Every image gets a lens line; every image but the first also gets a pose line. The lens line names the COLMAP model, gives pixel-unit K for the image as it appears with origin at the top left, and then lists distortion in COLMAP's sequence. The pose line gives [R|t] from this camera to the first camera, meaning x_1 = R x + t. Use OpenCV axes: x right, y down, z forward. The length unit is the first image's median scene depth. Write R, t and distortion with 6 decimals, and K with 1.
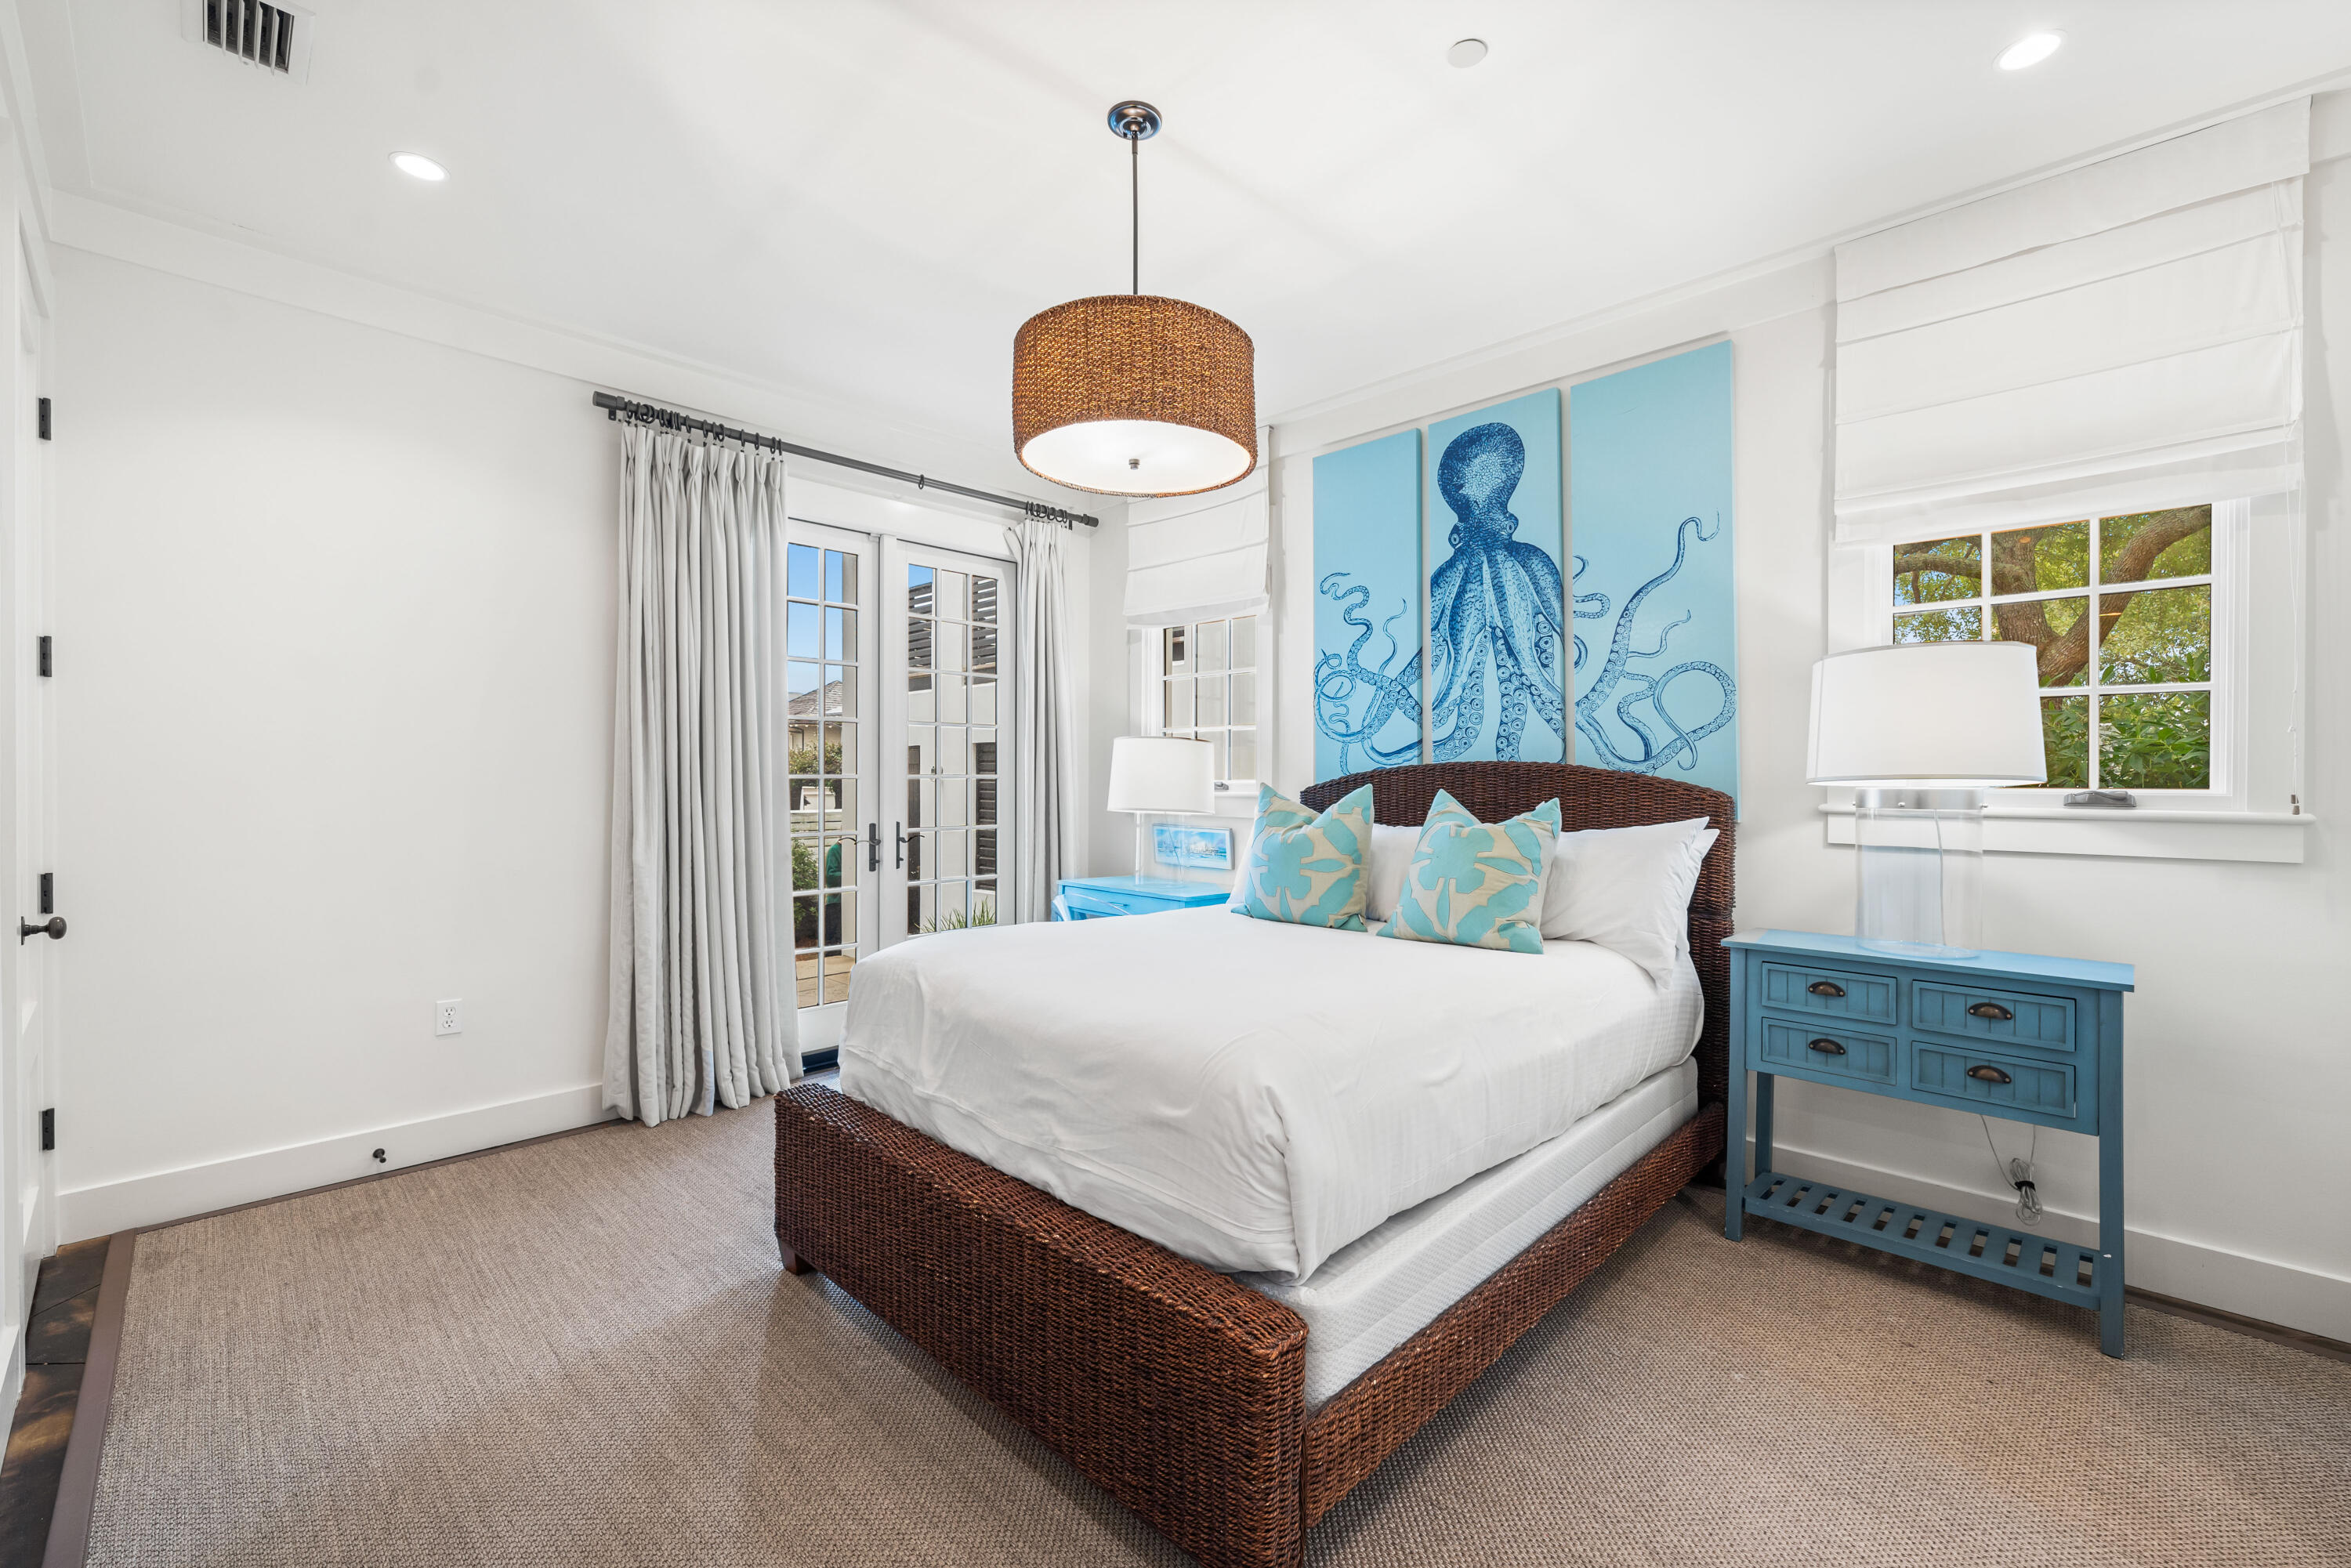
lens RADIAL K [[973.6, 0, 1175.5], [0, 973.6, 784.0], [0, 0, 1]] dist [0.002076, 0.000464]
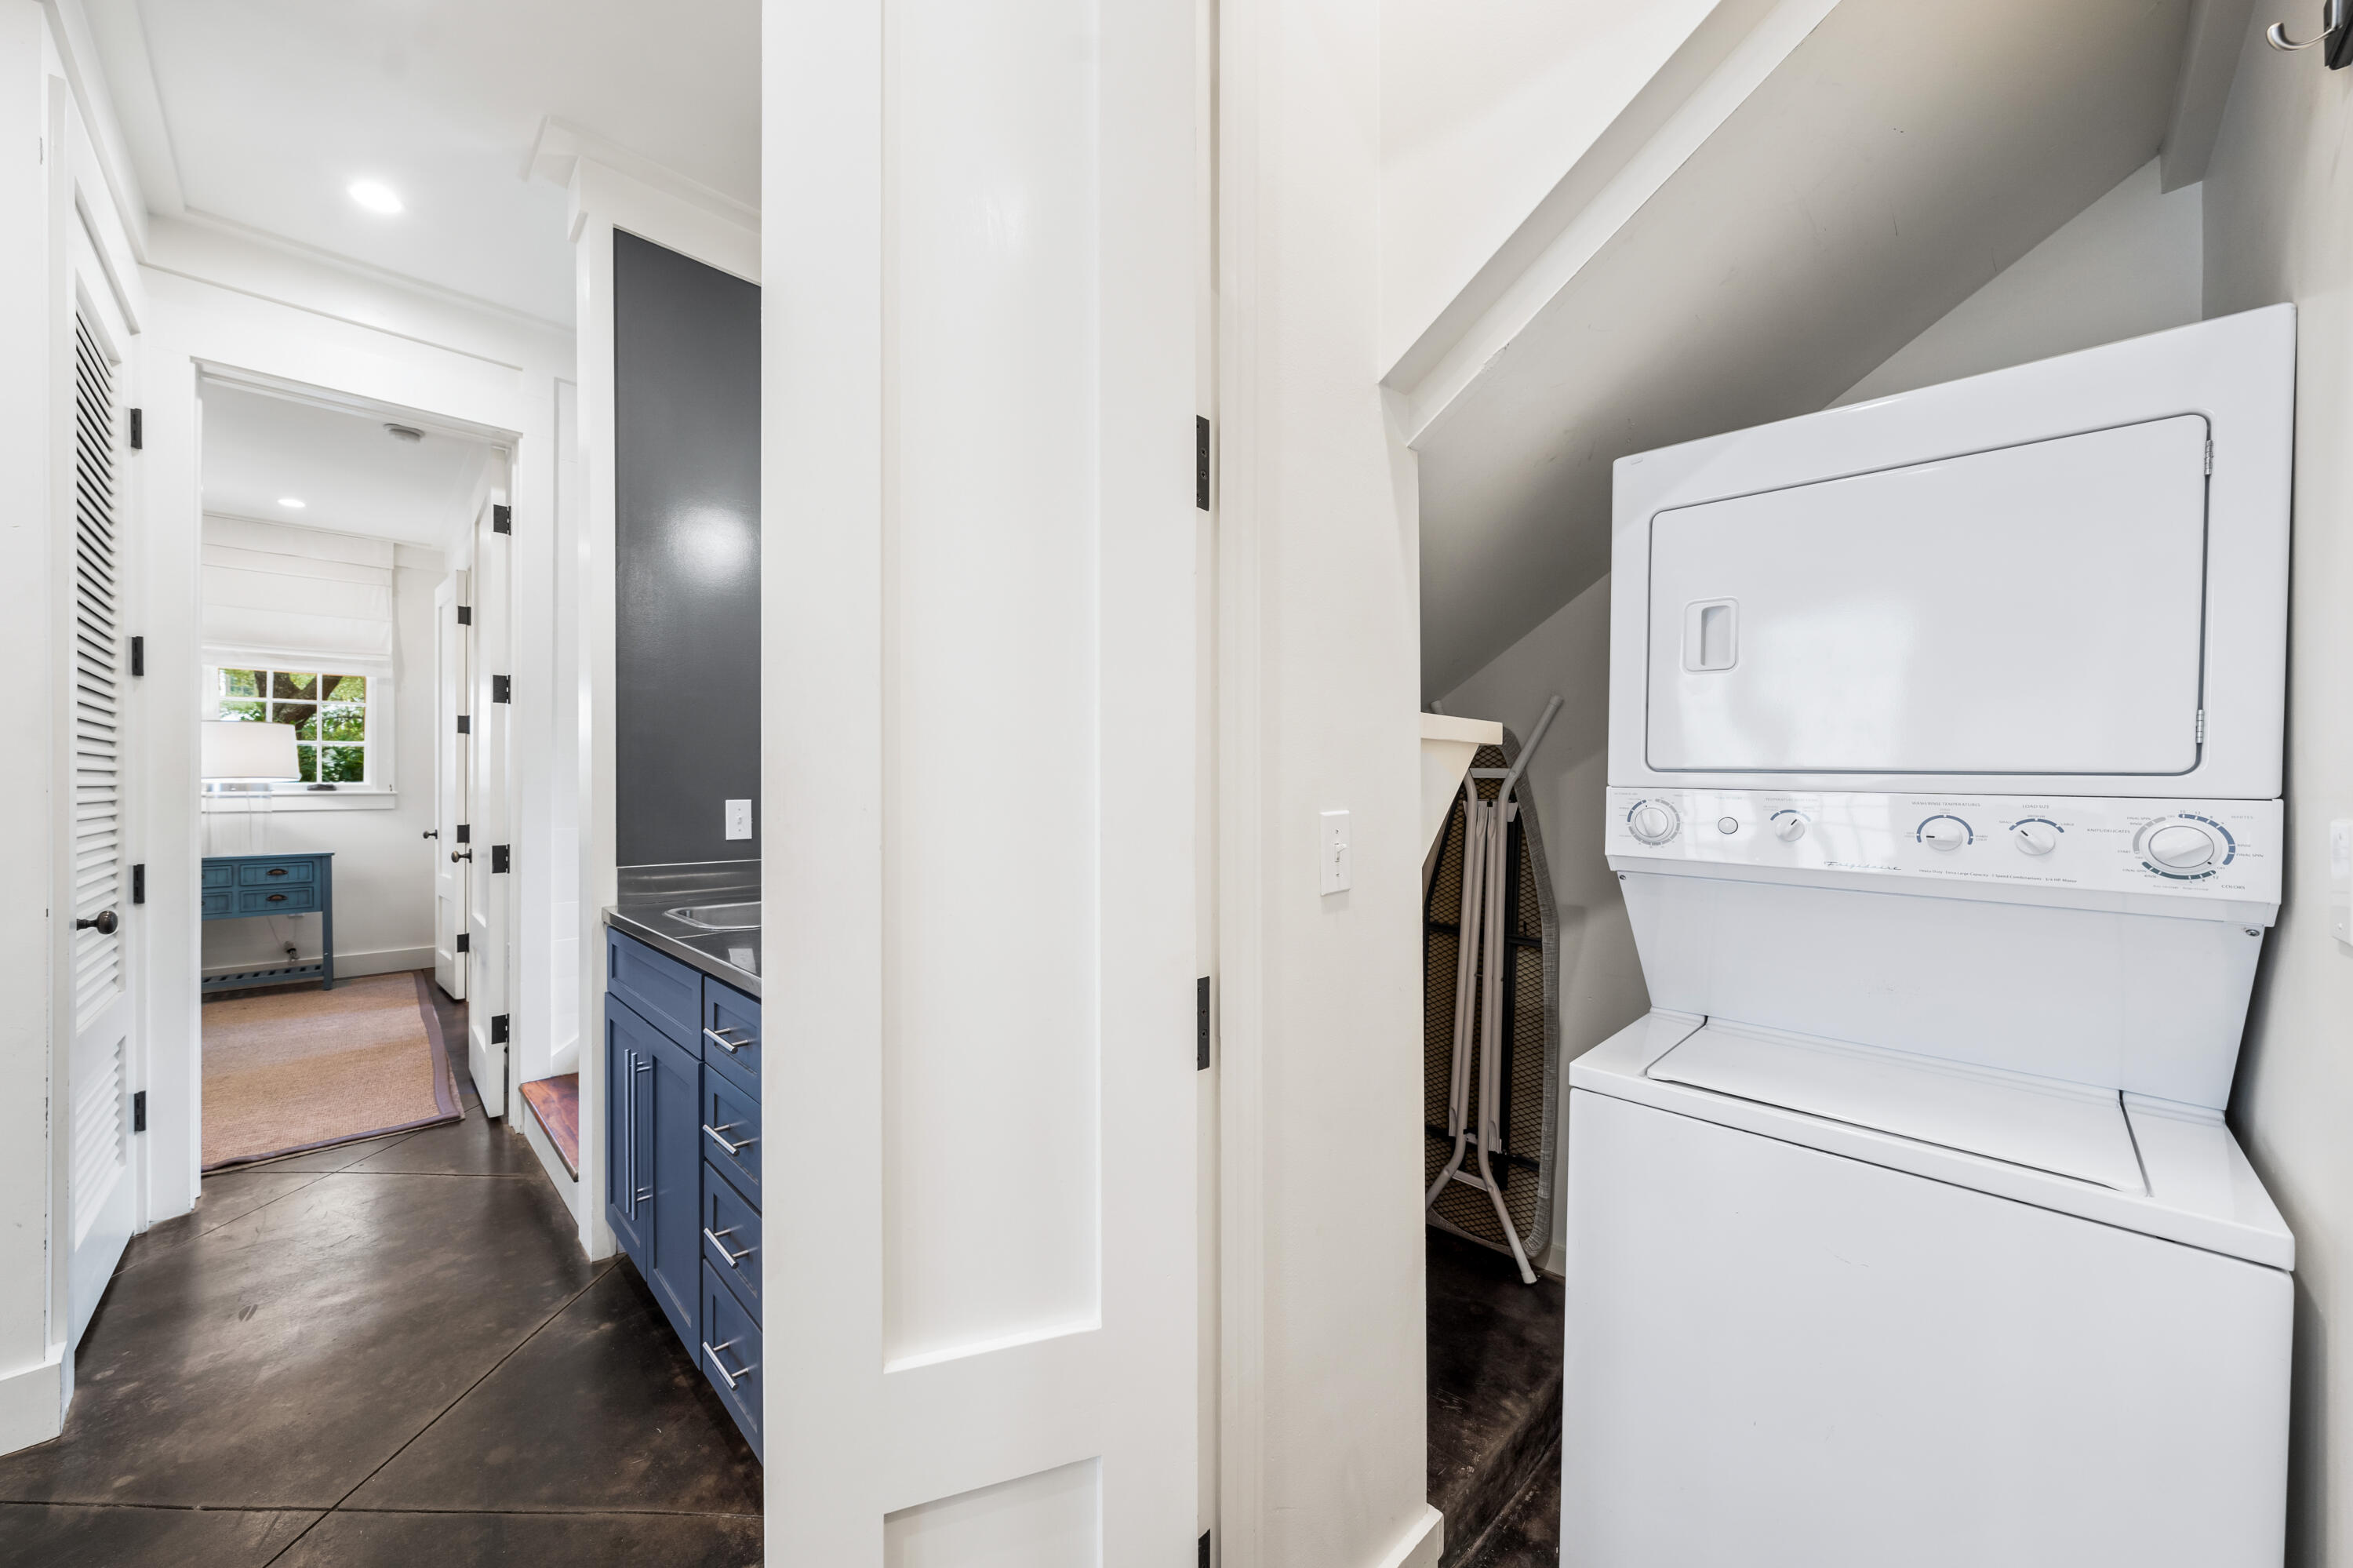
lens RADIAL K [[839.4, 0, 1162.5], [0, 839.4, 778.7], [0, 0, 1]] dist [-0.003761, -0.000094]
pose [[0.031109, 0.000881, 0.999516, -1.161353], [0.010197, 0.999947, -0.001199, 0.019623], [-0.999464, 0.010230, 0.031099, -1.256104]]
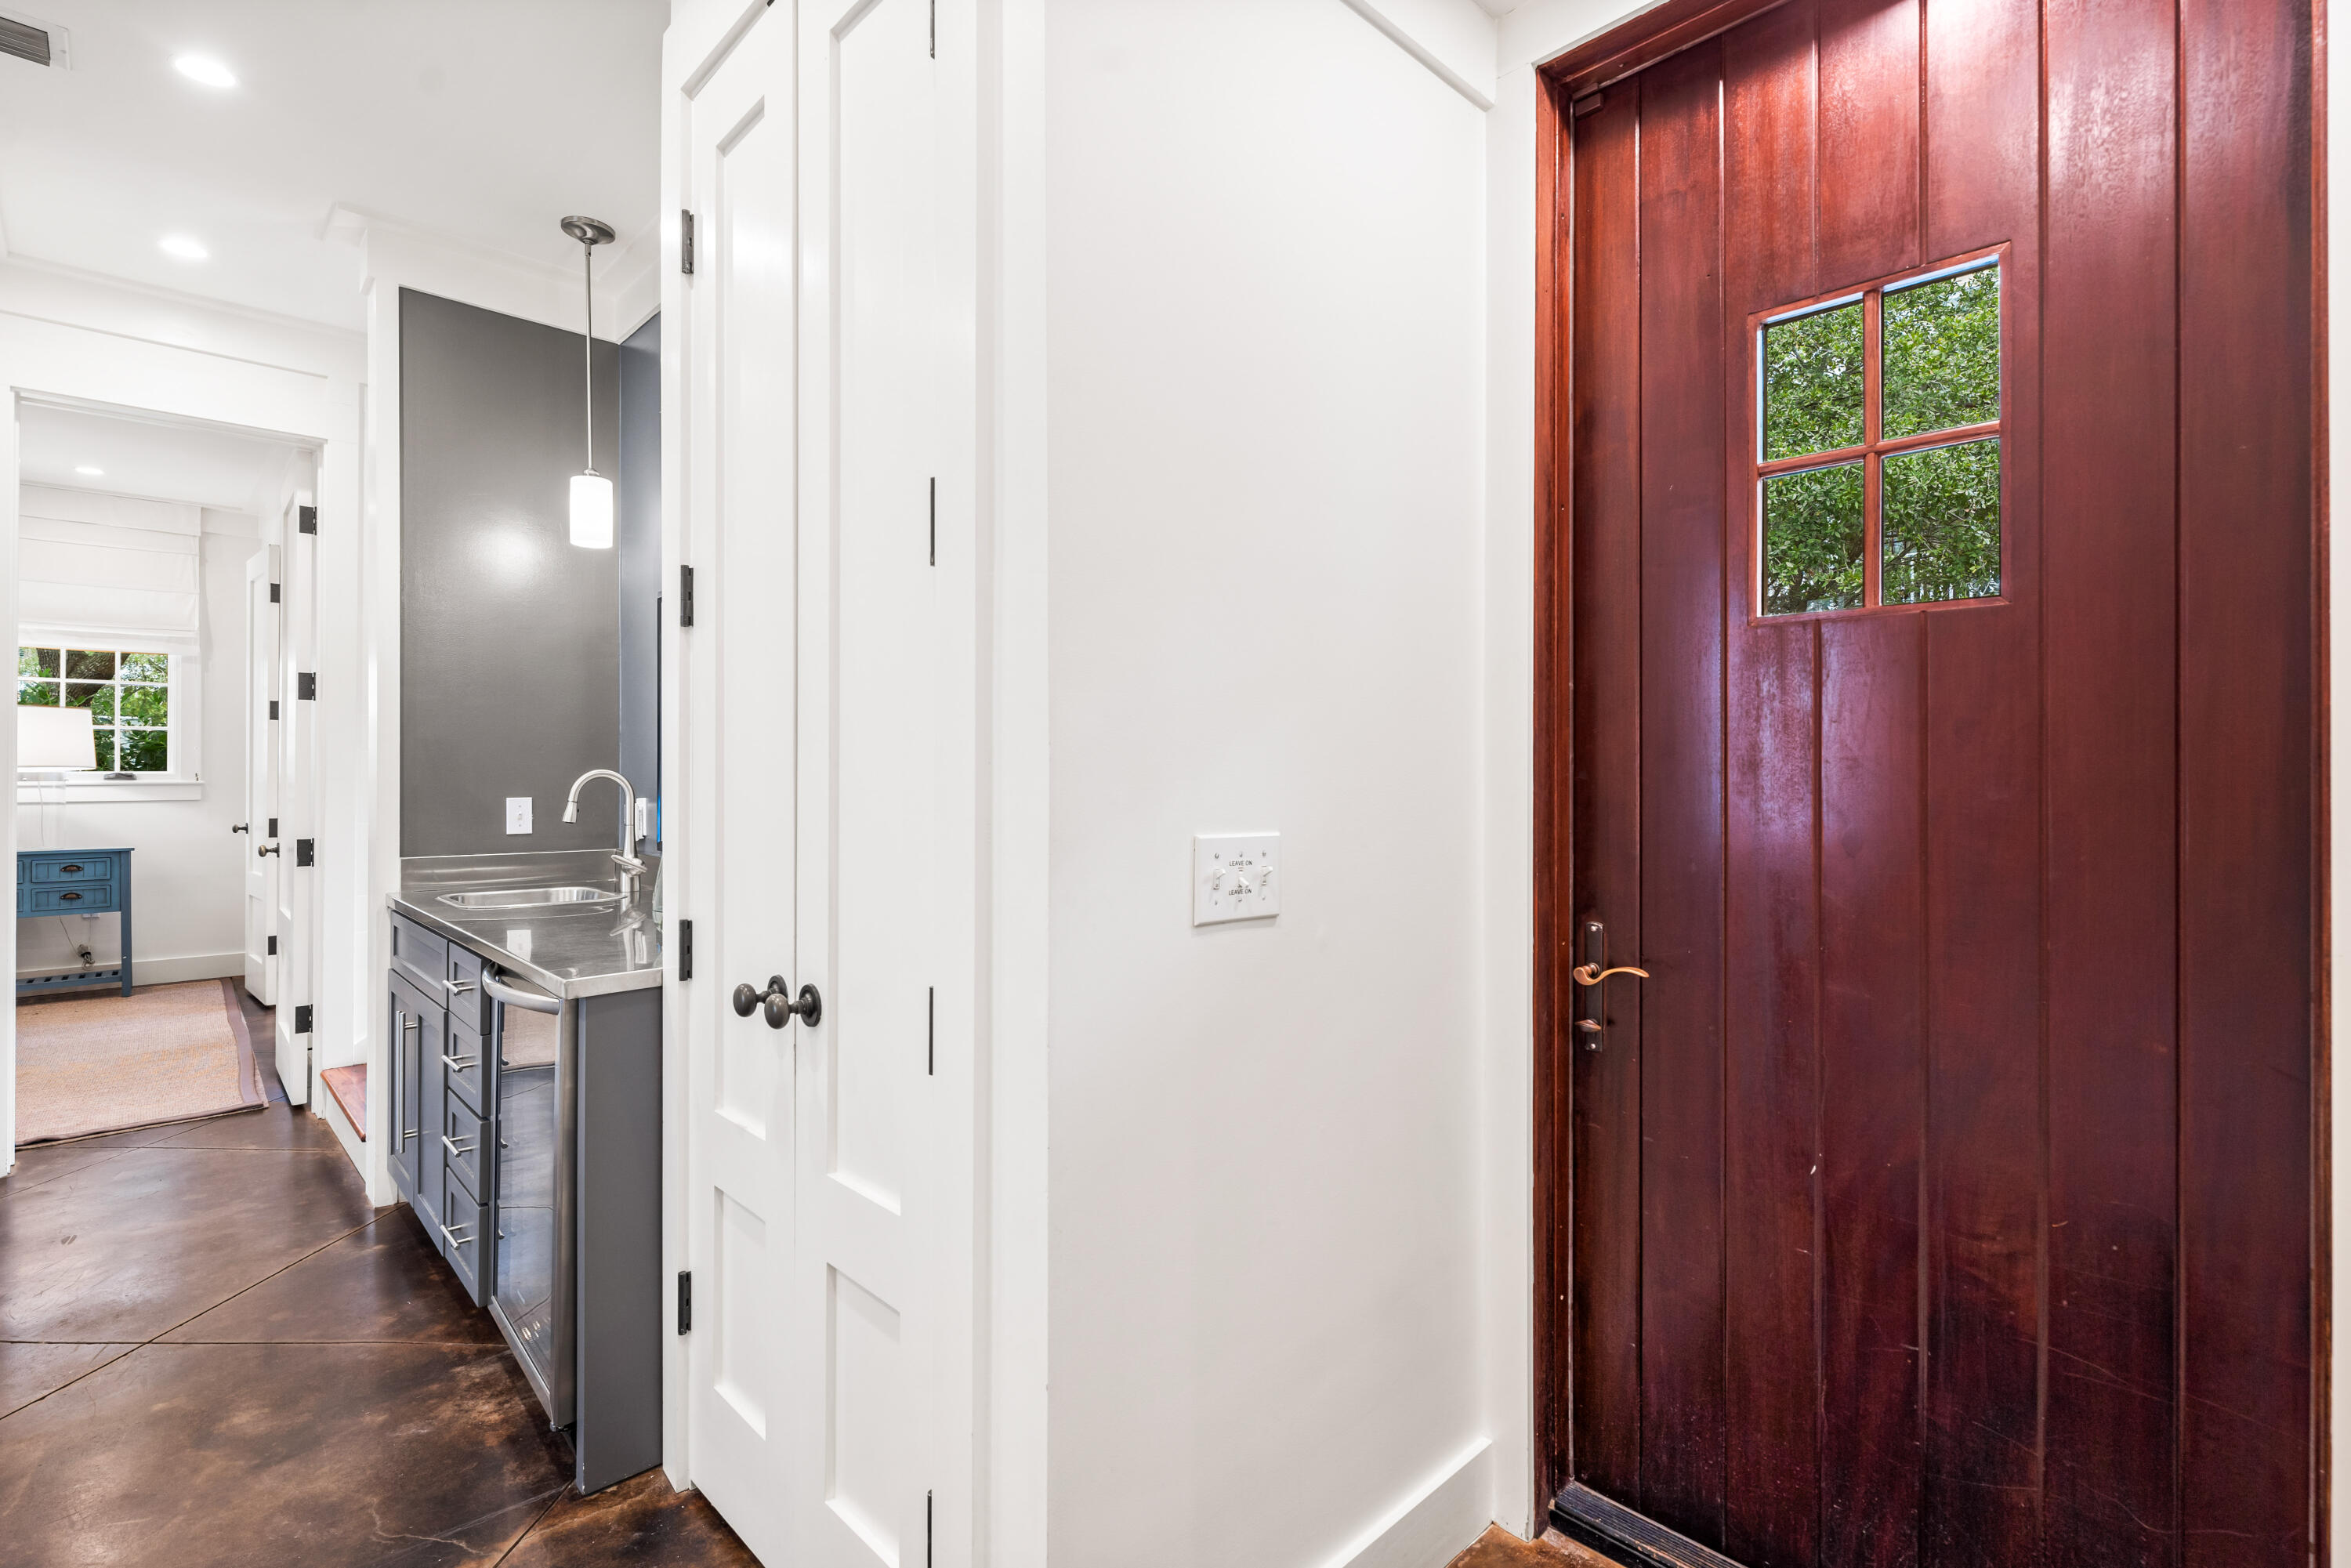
lens RADIAL K [[1045.3, 0, 1177.2], [0, 1045.3, 763.5], [0, 0, 1]] dist [0.000097, -0.000594]
pose [[0.022748, 0.000397, 0.999741, -1.485427], [0.005489, 0.999985, -0.000522, 0.001450], [-0.999726, 0.005500, 0.022745, -1.574900]]
